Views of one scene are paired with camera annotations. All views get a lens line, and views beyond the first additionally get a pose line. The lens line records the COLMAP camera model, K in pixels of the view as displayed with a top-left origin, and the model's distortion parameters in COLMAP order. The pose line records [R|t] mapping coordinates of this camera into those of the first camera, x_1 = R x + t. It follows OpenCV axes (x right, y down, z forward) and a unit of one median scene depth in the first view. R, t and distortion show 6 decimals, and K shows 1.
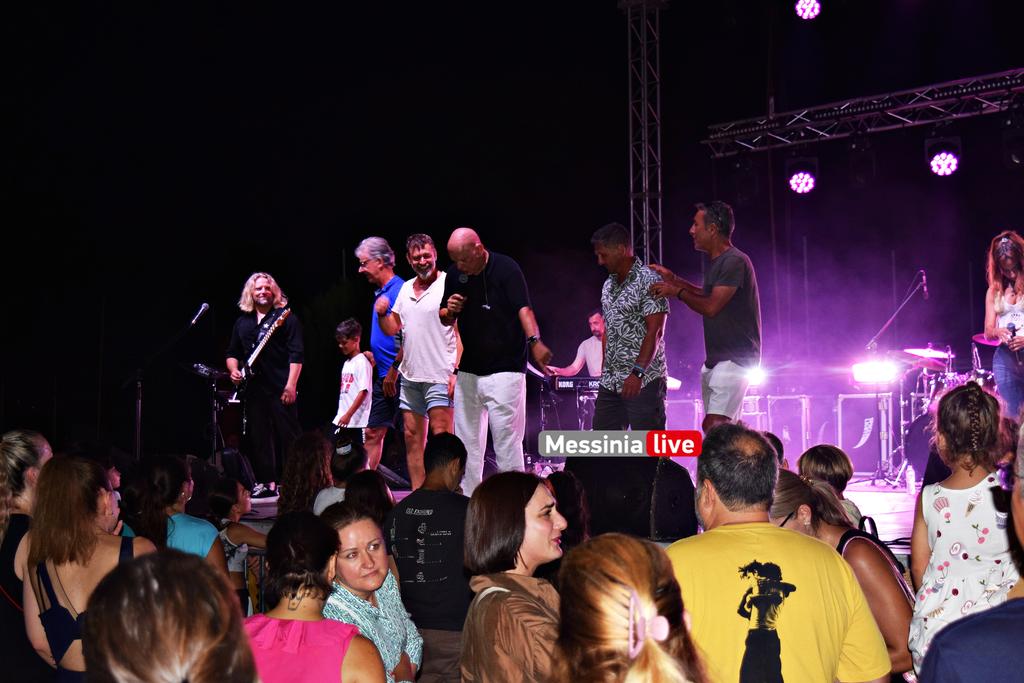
lens RADIAL K [[1600.6, 0, 512.0], [0, 1600.6, 341.5], [0, 0, 1]] dist [-0.021894, 0.048225]
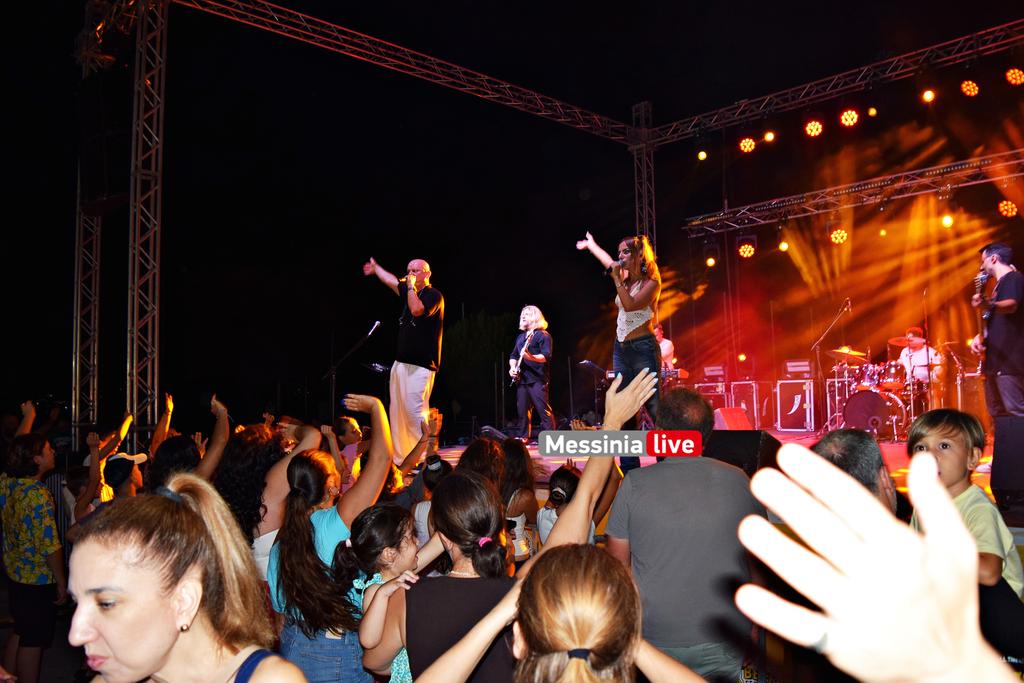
lens RADIAL K [[808.9, 0, 513.1], [0, 808.9, 344.5], [0, 0, 1]] dist [-0.086339, 0.017211]
pose [[0.999209, -0.009768, -0.038537, -0.026752], [0.009116, 0.999813, -0.017065, 0.008119], [0.038696, 0.016701, 0.999111, 0.182287]]
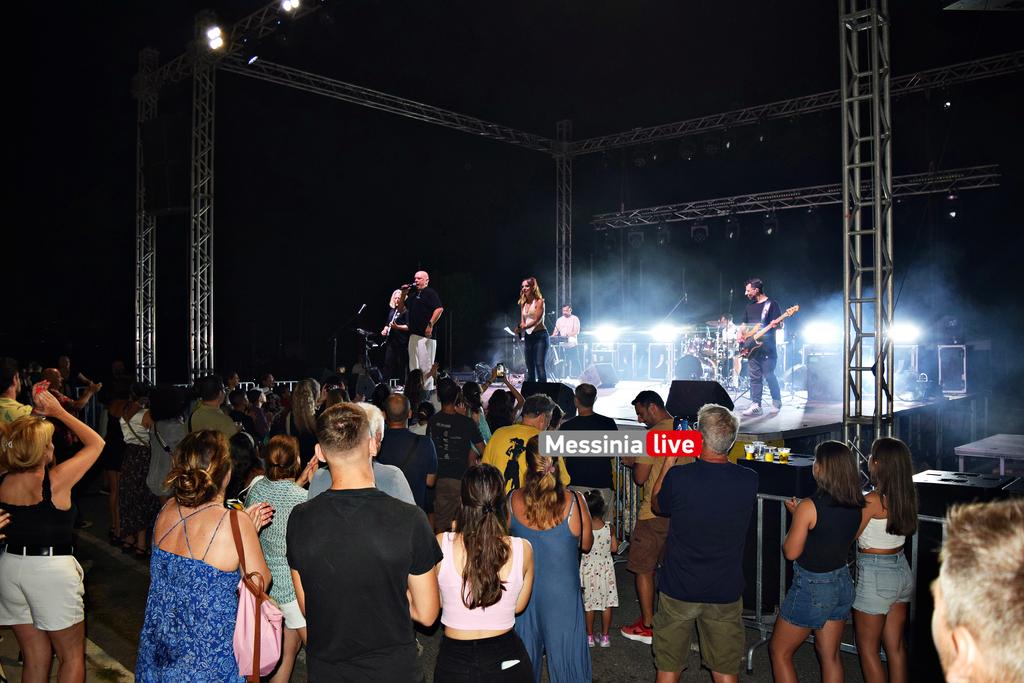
lens RADIAL K [[813.2, 0, 512.0], [0, 813.2, 341.5], [0, 0, 1]] dist [-0.094536, 0.072769]
pose [[0.999755, 0.014658, 0.016593, -0.001967], [-0.015558, 0.998340, 0.055456, -0.026716], [-0.015753, -0.055701, 0.998323, -0.100489]]
